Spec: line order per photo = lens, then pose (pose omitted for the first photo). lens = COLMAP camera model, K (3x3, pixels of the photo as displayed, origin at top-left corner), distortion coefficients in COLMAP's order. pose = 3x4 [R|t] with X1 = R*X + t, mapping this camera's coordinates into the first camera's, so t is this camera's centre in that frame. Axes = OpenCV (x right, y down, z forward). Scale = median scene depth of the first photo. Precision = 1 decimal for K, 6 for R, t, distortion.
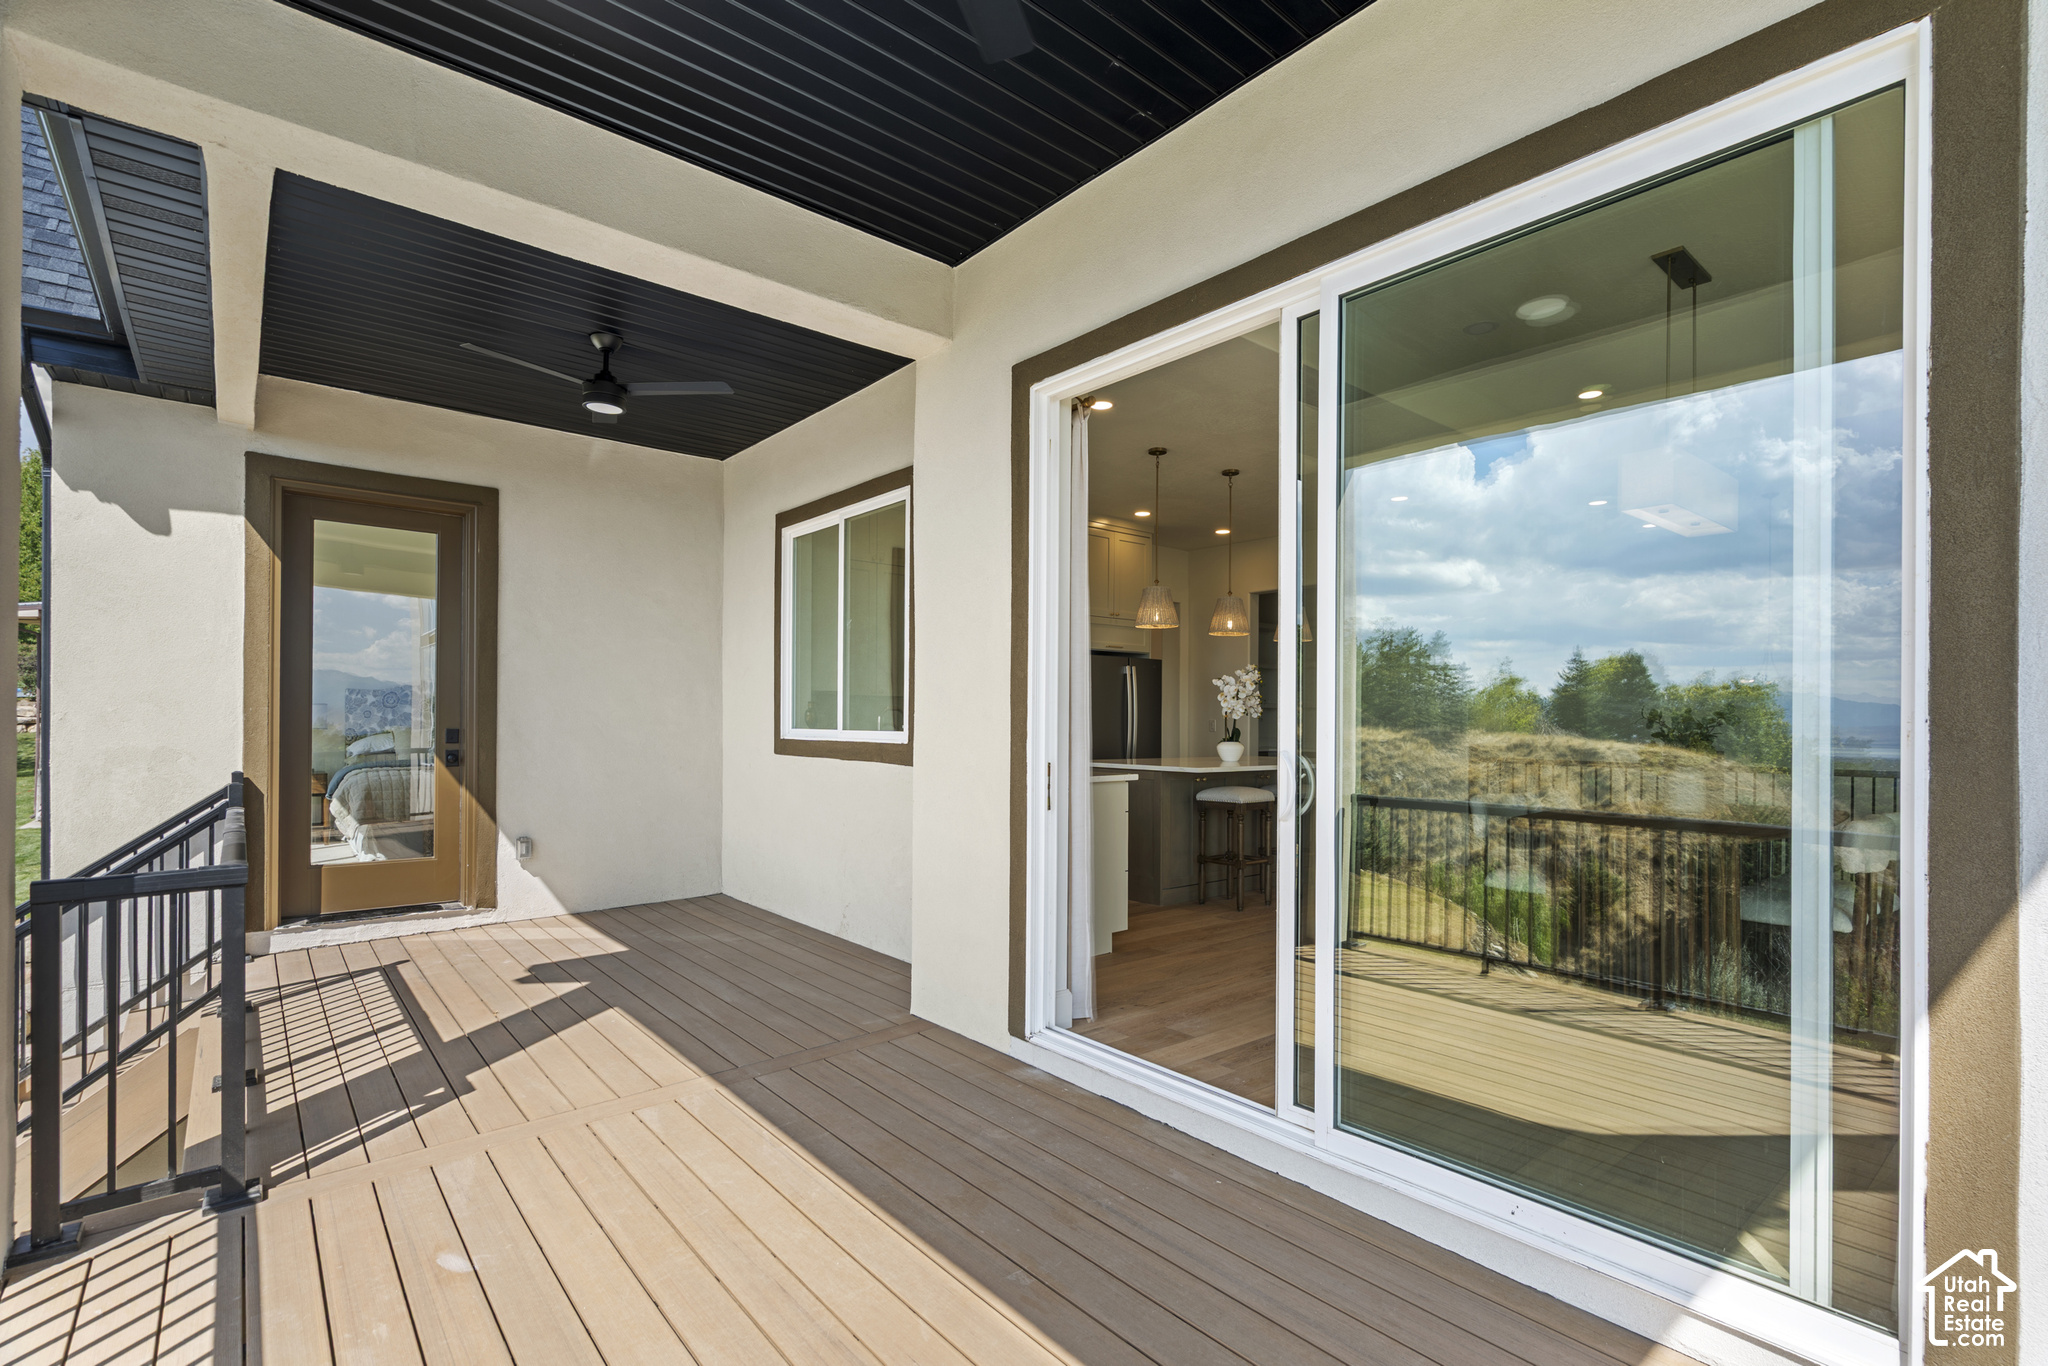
lens RADIAL K [[939.8, 0, 1023.3], [0, 939.8, 724.7], [0, 0, 1]] dist [-0.003165, 0.001503]
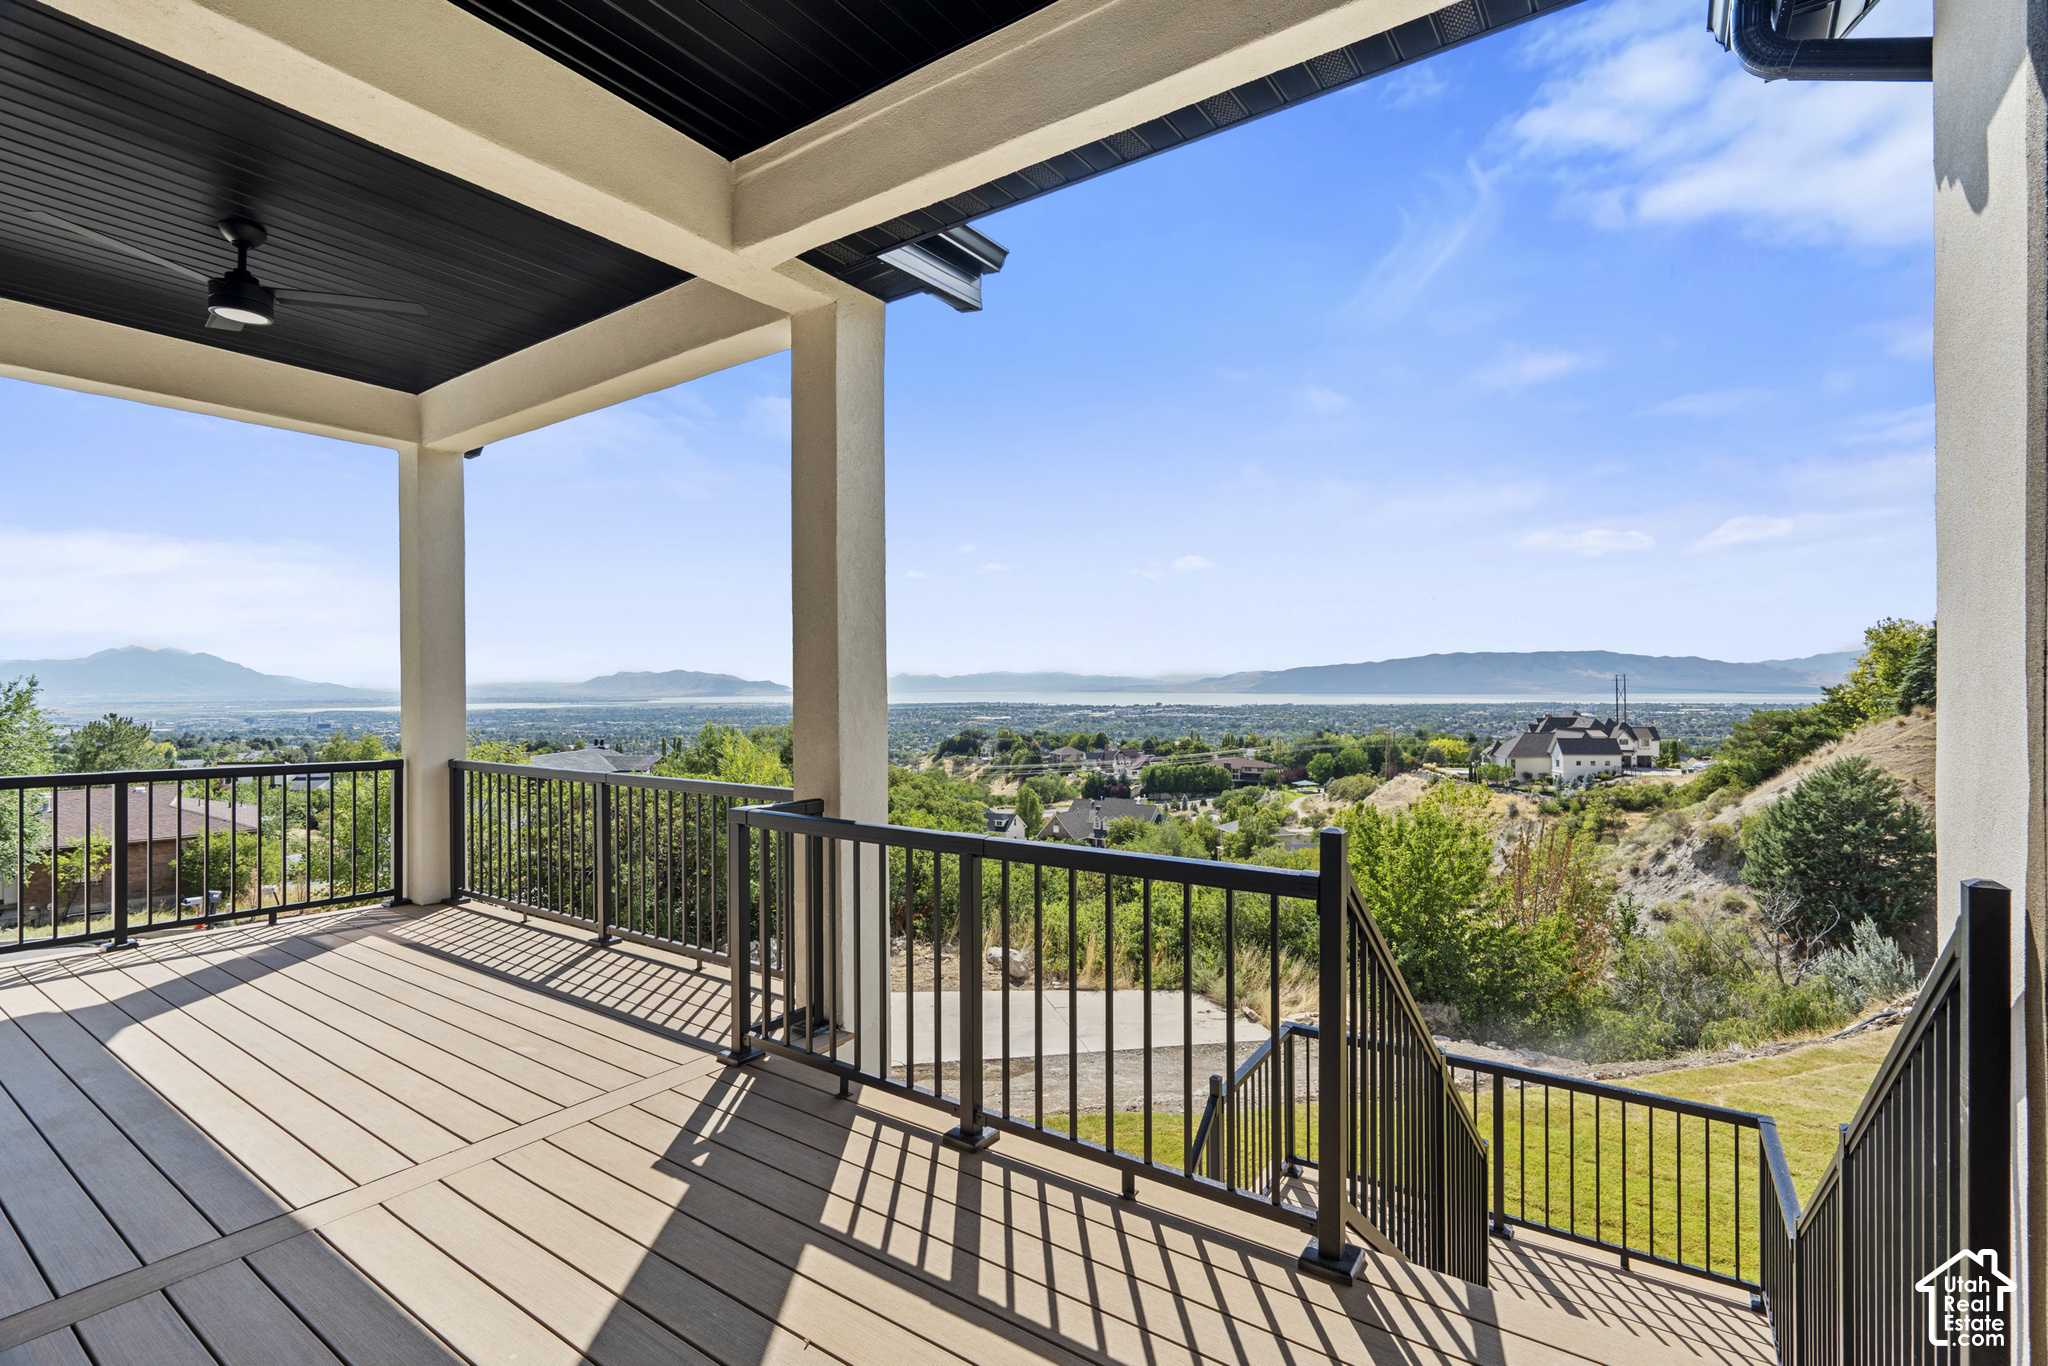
lens RADIAL K [[939.8, 0, 1037.3], [0, 939.8, 697.5], [0, 0, 1]] dist [-0.003165, 0.001503]
pose [[-0.963416, -0.003353, -0.267991, -0.605704], [-0.006690, 0.999911, 0.011541, -0.018926], [0.267928, 0.012911, -0.963352, 1.635581]]
